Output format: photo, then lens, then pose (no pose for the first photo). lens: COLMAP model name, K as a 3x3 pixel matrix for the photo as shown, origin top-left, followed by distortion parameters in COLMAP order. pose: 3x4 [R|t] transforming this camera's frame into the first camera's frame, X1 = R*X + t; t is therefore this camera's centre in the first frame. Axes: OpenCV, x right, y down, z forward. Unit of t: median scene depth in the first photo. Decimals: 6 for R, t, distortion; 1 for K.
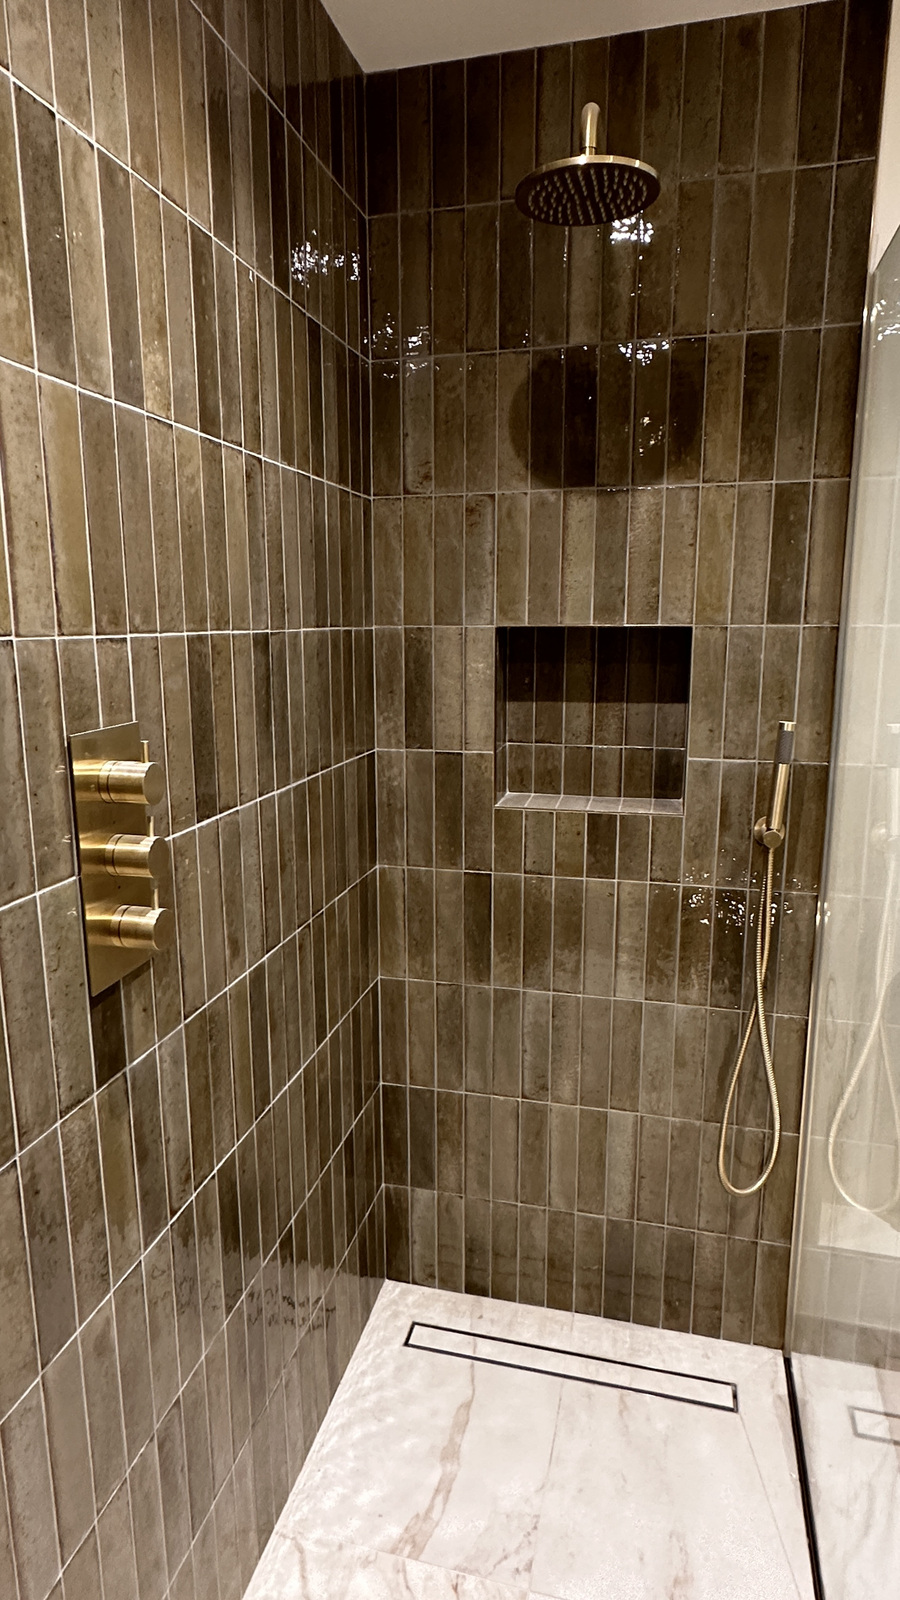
lens RADIAL K [[922.4, 0, 448.8], [0, 922.4, 797.5], [0, 0, 1]] dist [-0.007581, 0.002126]
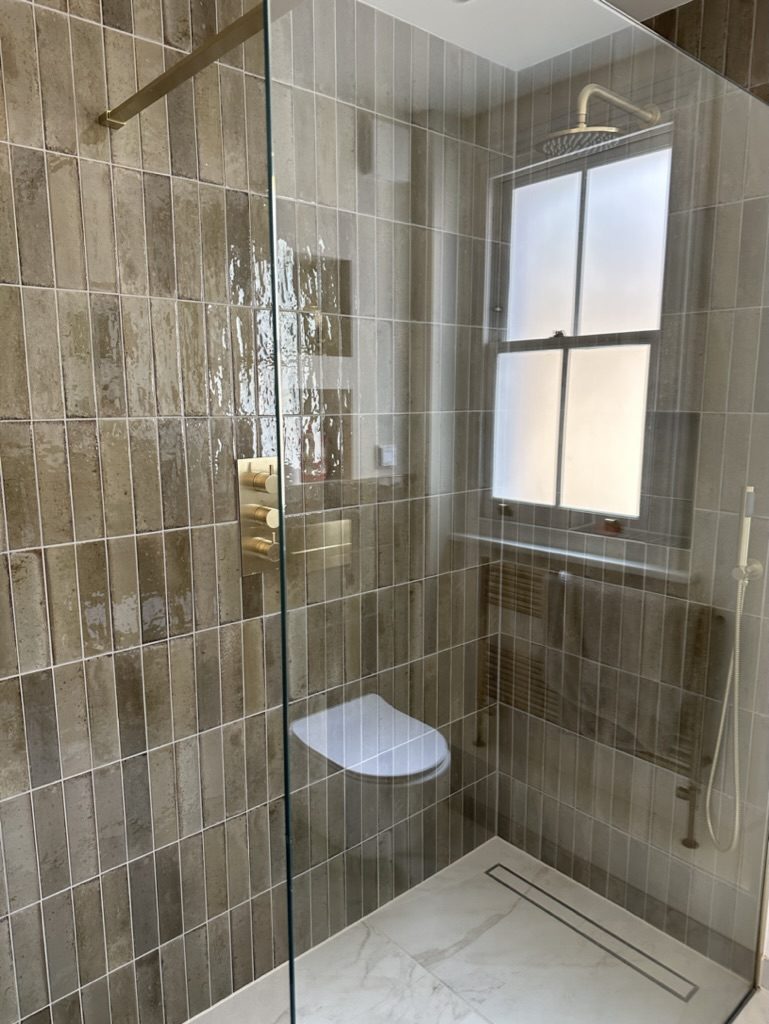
lens RADIAL K [[726.1, 0, 384.7], [0, 726.1, 512.9], [0, 0, 1]] dist [0.000556, -0.006054]
pose [[0.827395, 0.098316, -0.552948, 0.550672], [-0.110894, 0.993774, 0.010762, 0.004412], [0.550564, 0.052415, 0.833146, -0.177584]]
